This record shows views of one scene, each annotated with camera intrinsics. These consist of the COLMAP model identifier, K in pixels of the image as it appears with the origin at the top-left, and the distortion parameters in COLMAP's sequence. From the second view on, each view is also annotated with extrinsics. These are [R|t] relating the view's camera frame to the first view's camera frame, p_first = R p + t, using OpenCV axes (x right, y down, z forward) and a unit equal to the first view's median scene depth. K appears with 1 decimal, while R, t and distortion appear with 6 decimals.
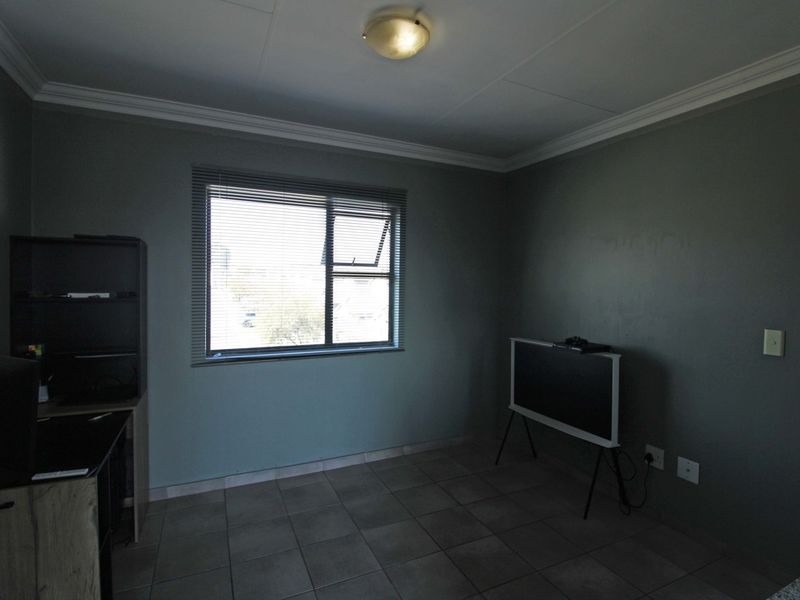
lens RADIAL K [[420.2, 0, 402.9], [0, 420.2, 298.0], [0, 0, 1]] dist [0.006720, -0.003209]
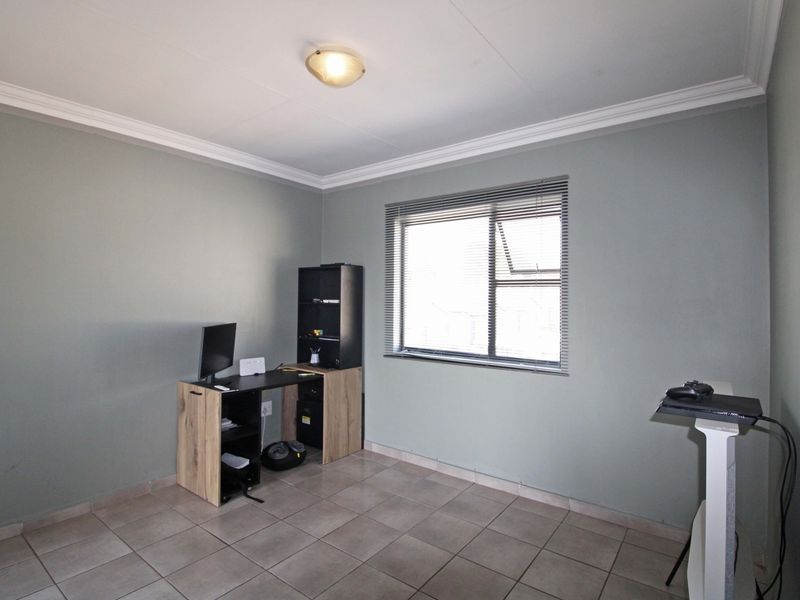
lens RADIAL K [[420.2, 0, 404.7], [0, 420.2, 299.1], [0, 0, 1]] dist [0.006720, -0.003209]
pose [[0.466696, -0.004743, -0.884405, 0.606496], [-0.032663, 0.999211, -0.022595, 0.009182], [0.883814, 0.039433, 0.466173, 0.379116]]
